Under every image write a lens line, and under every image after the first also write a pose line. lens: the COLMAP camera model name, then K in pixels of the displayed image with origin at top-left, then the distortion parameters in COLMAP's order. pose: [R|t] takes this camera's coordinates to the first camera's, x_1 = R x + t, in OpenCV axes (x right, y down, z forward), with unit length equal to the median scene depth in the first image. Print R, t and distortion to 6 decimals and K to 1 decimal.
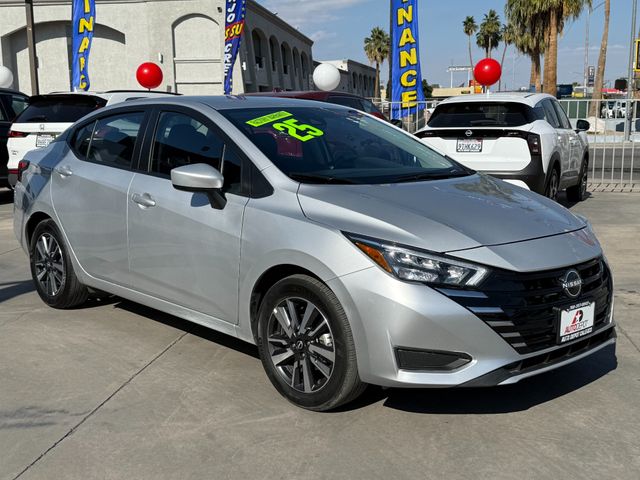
lens RADIAL K [[768.2, 0, 320.3], [0, 768.2, 247.6], [0, 0, 1]] dist [0.087955, 0.000000]
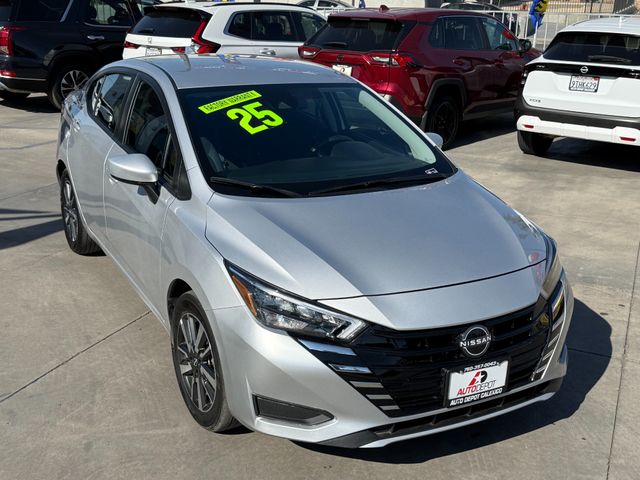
lens RADIAL K [[768.2, 0, 321.4], [0, 768.2, 250.4], [0, 0, 1]] dist [0.087955, 0.000000]
pose [[0.969243, 0.104599, -0.222770, 0.119257], [-0.069754, 0.984824, 0.158922, -0.064655], [0.236012, -0.138495, 0.961830, 0.043083]]
